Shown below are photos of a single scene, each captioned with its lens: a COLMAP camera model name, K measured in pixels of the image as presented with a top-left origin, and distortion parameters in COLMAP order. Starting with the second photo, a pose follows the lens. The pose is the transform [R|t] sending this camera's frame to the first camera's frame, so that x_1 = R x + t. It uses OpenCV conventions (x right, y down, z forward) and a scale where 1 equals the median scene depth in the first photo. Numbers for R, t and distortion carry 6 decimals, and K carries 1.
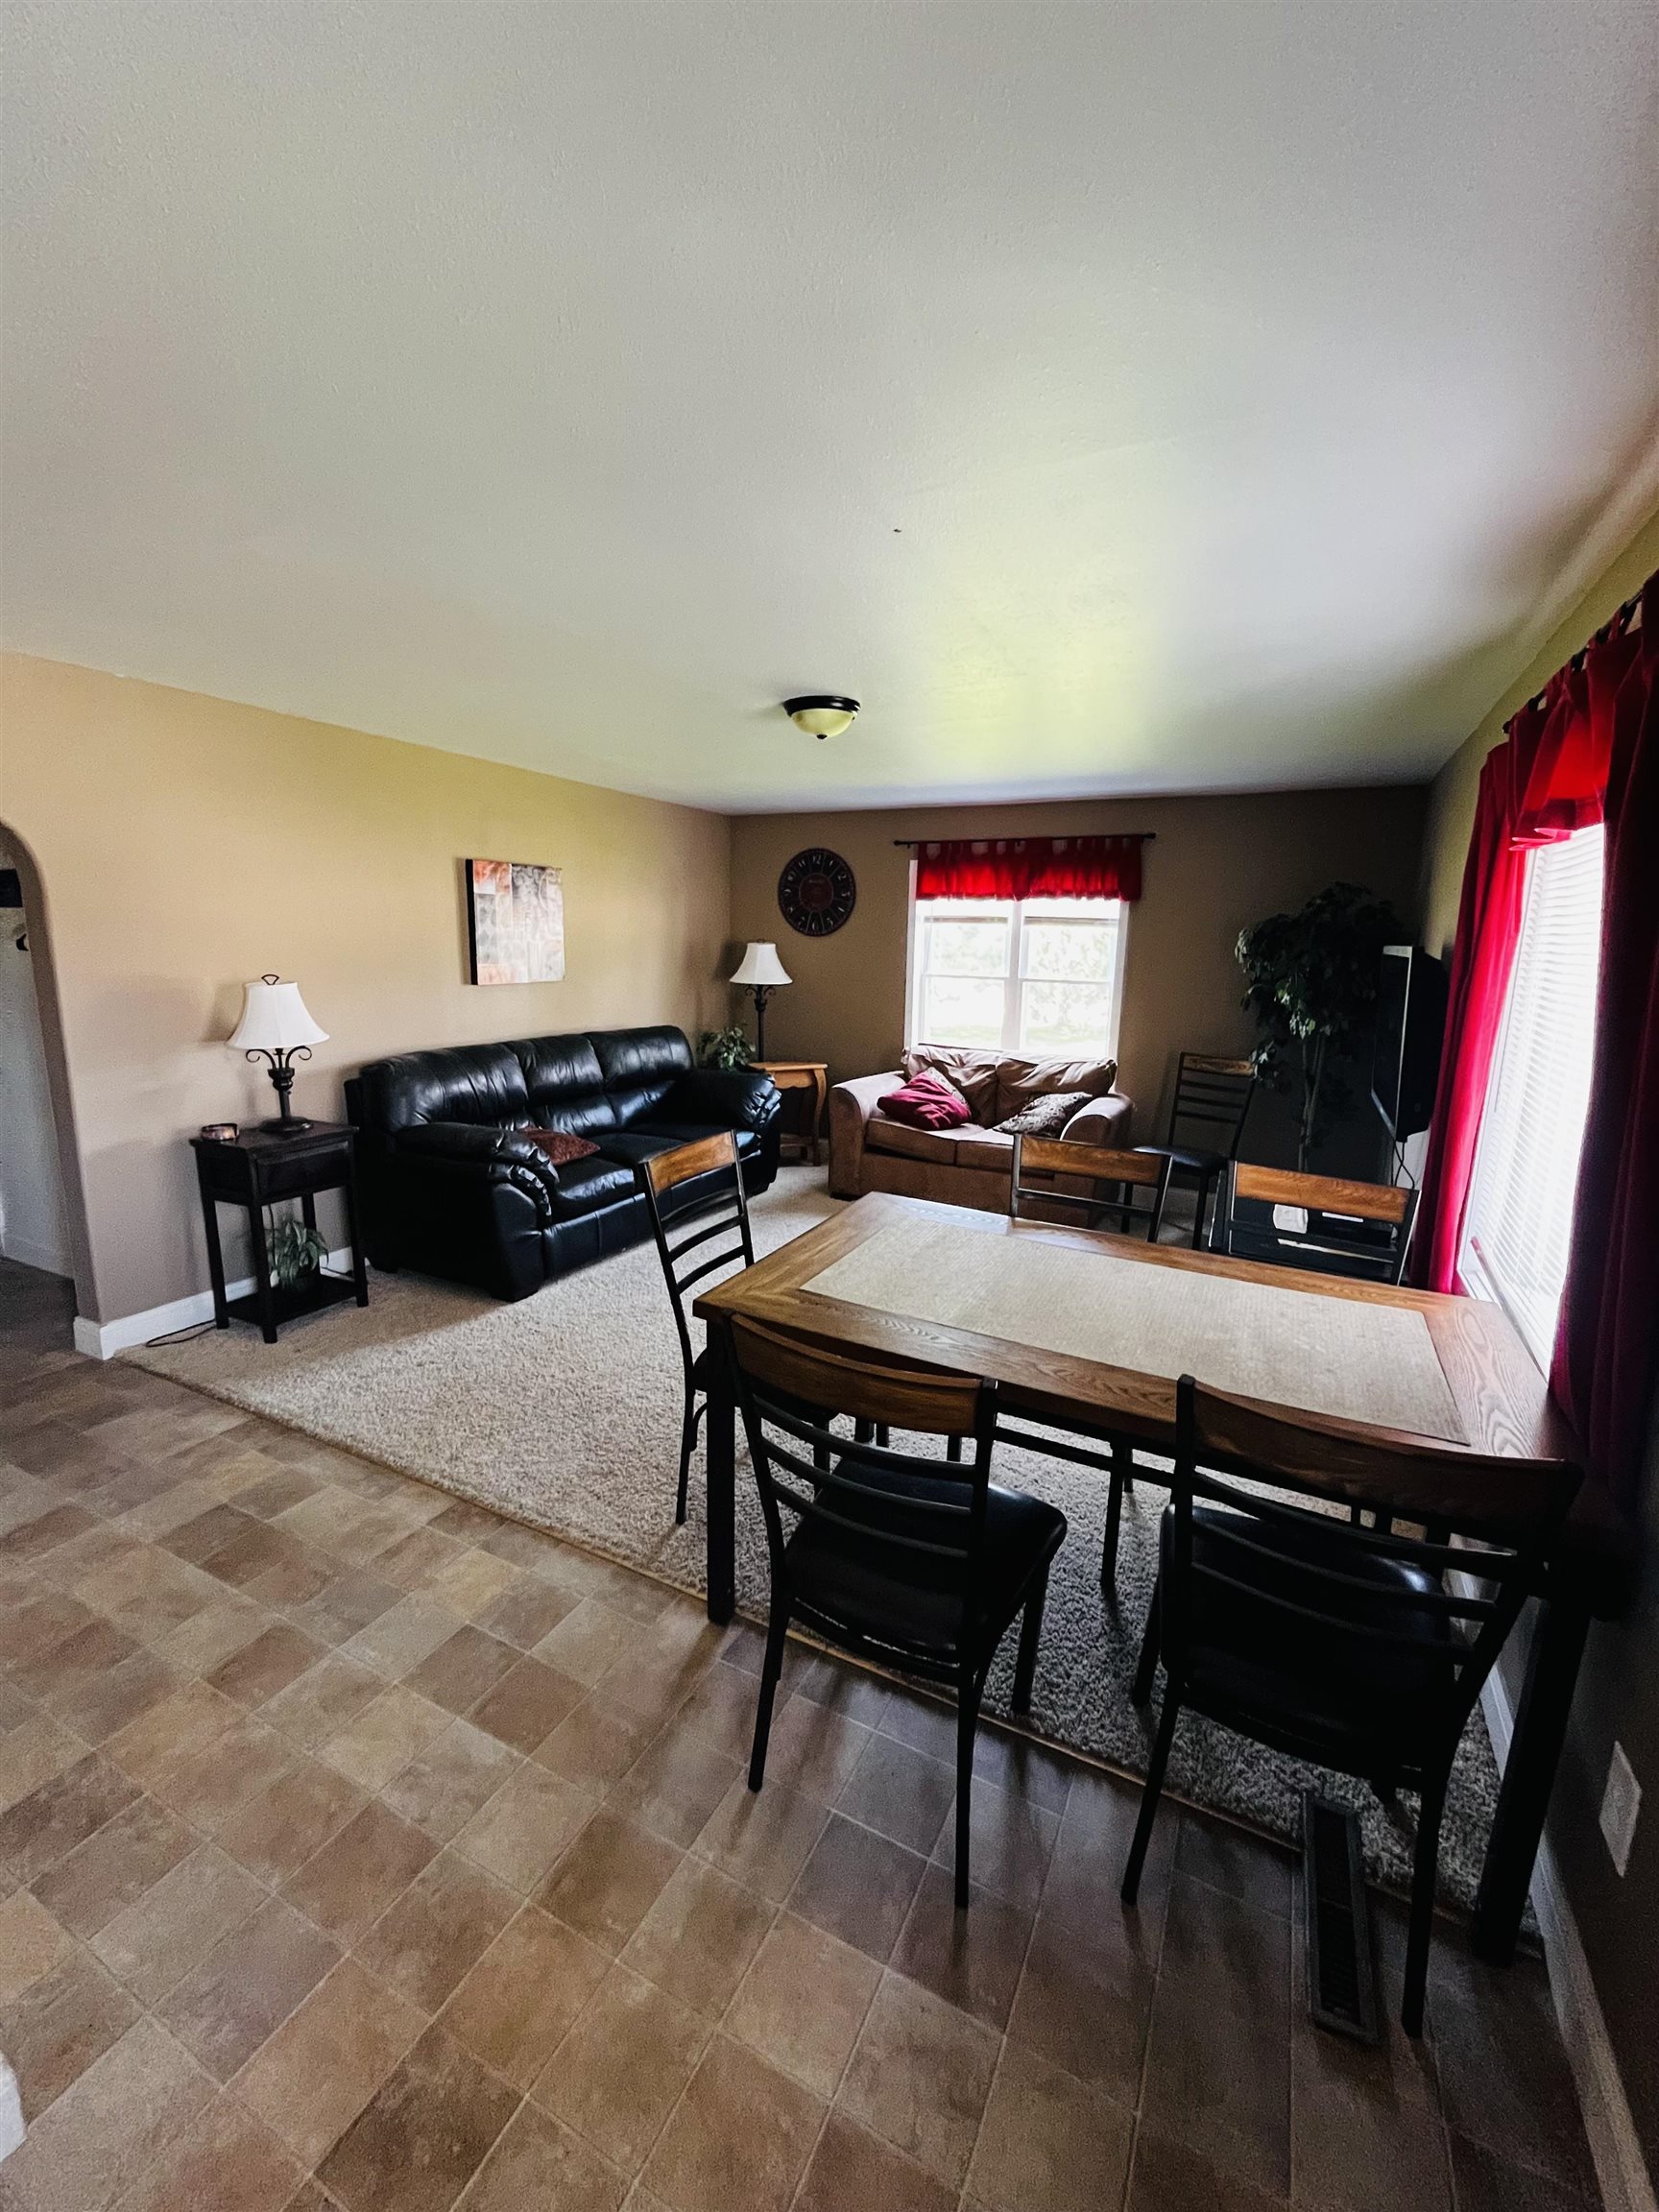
lens RADIAL K [[904.3, 0, 824.8], [0, 904.3, 1103.9], [0, 0, 1]] dist [0.001876, -0.000251]
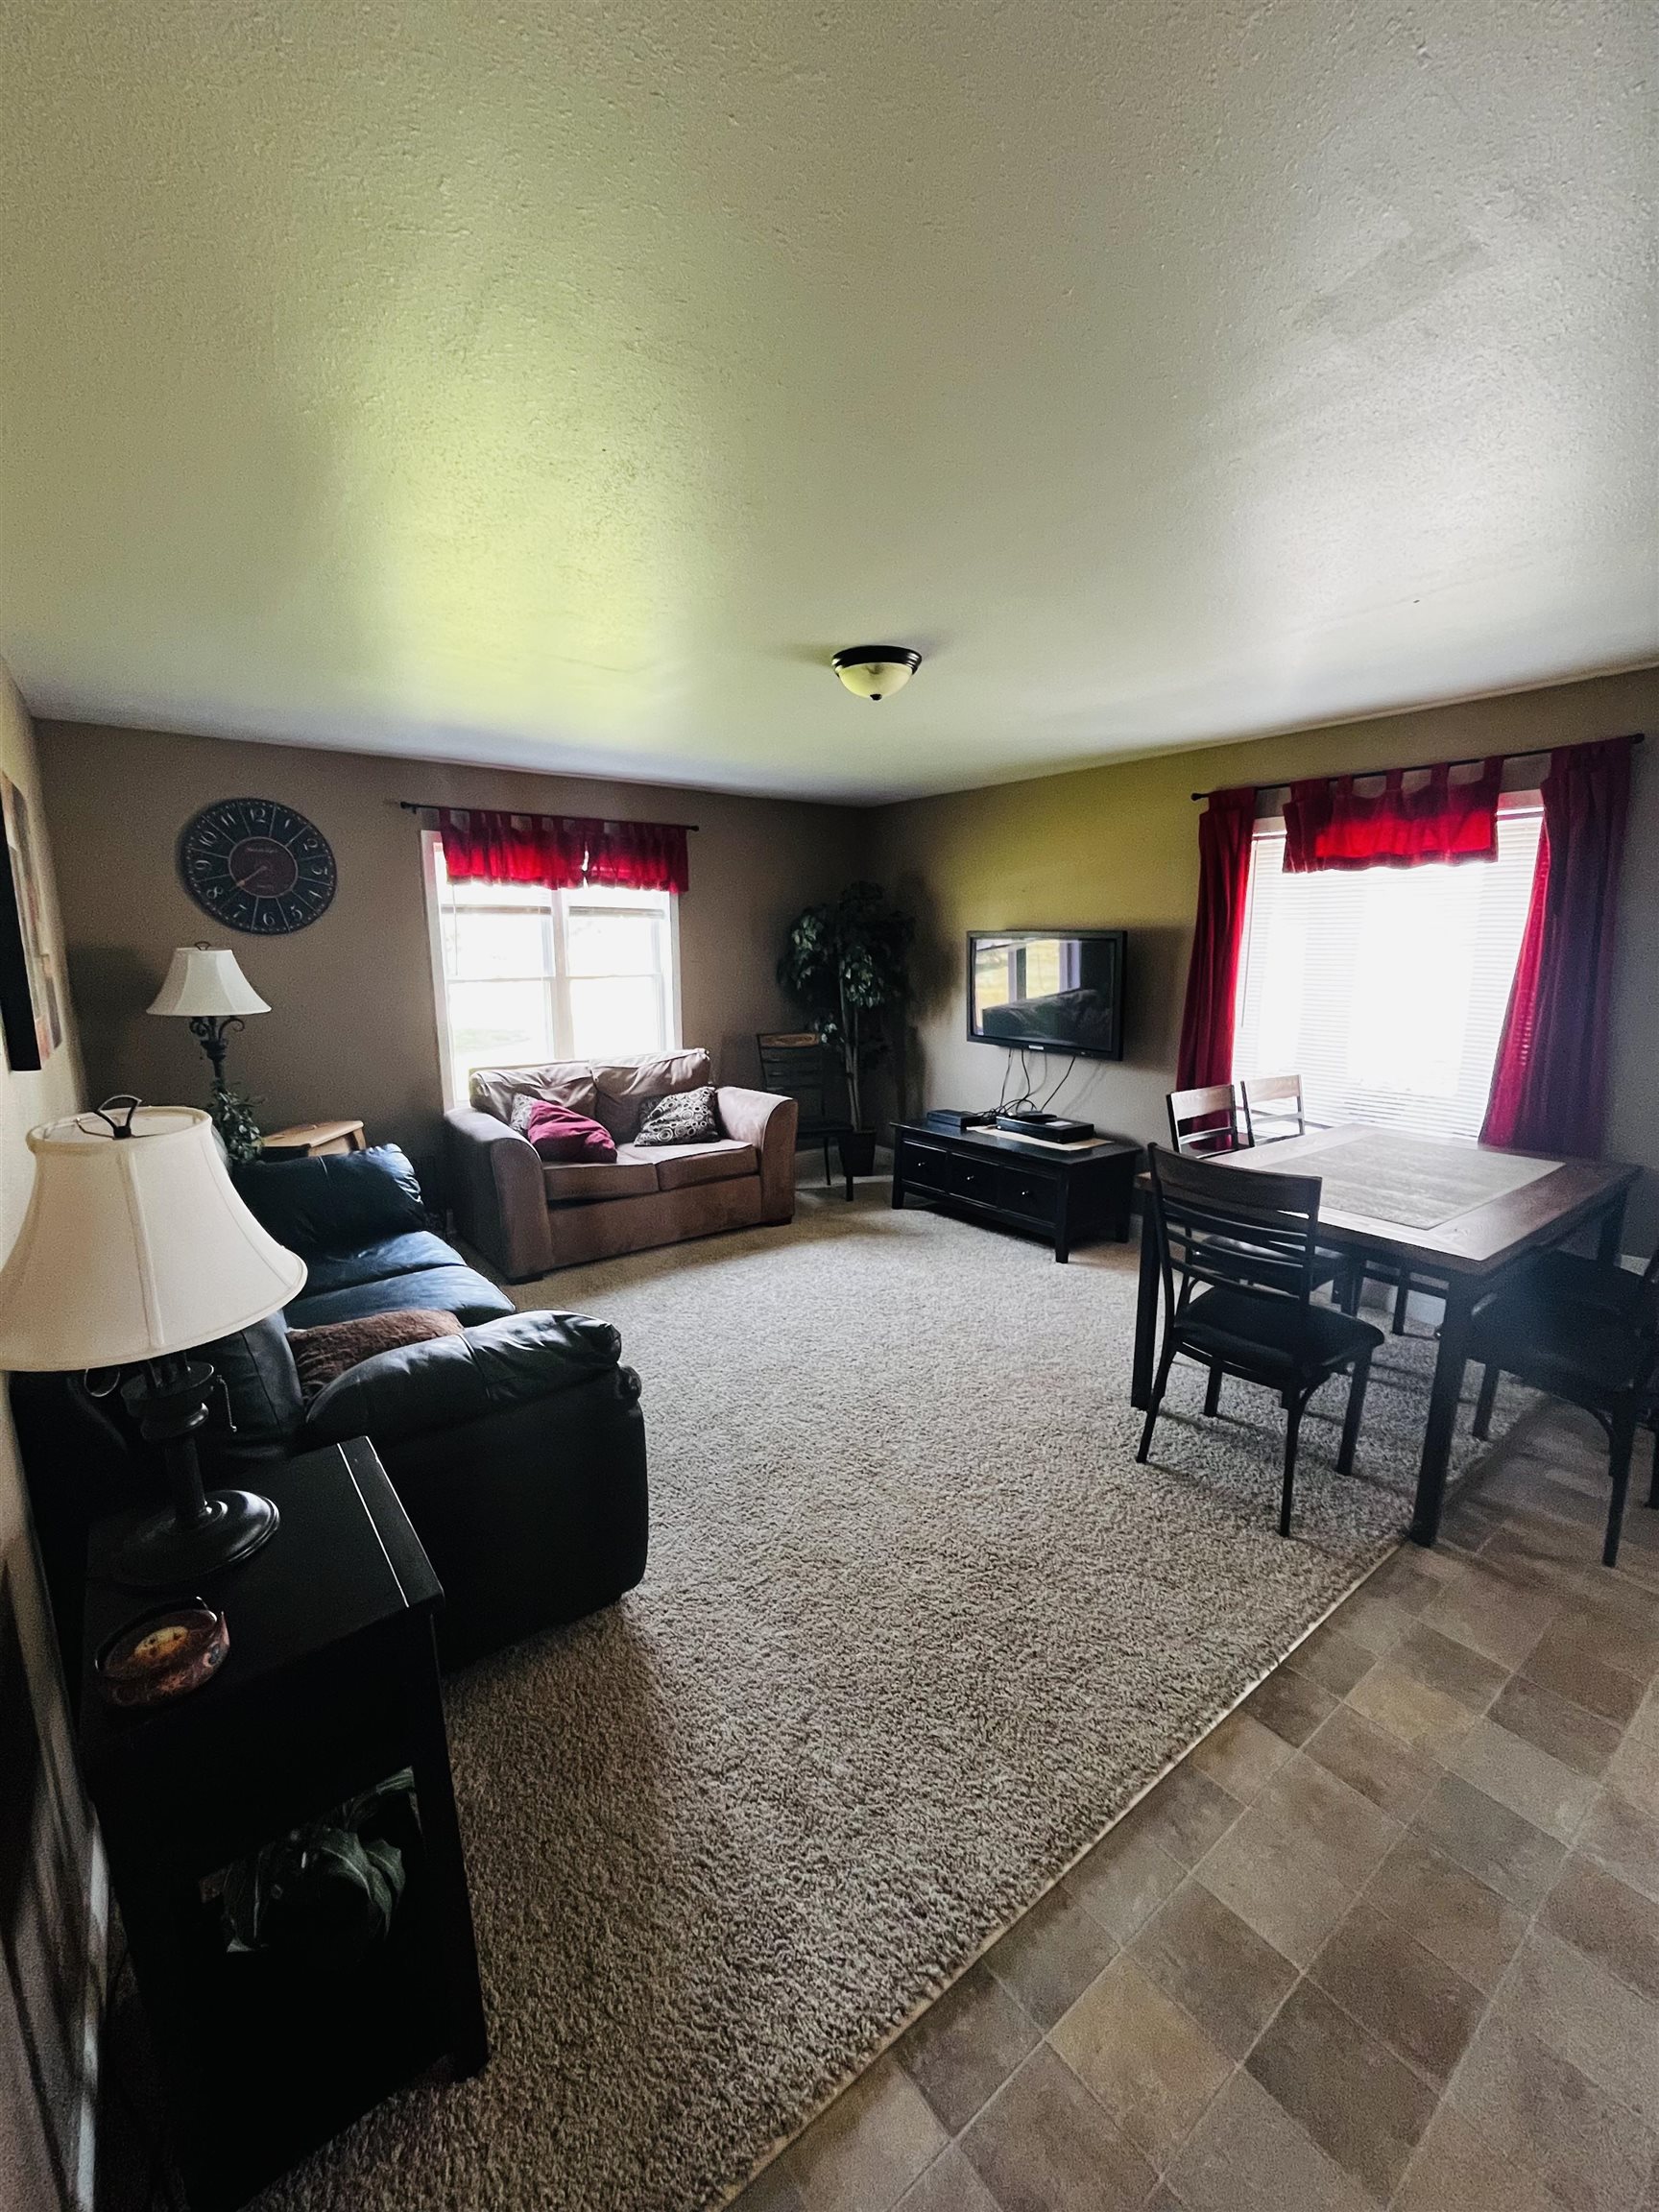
lens RADIAL K [[904.3, 0, 824.8], [0, 904.3, 1103.9], [0, 0, 1]] dist [0.001876, -0.000251]
pose [[0.426724, -0.189661, 0.884271, -0.502757], [0.175999, 0.976485, 0.124508, -0.088366], [-0.887091, 0.102500, 0.450070, 0.417358]]
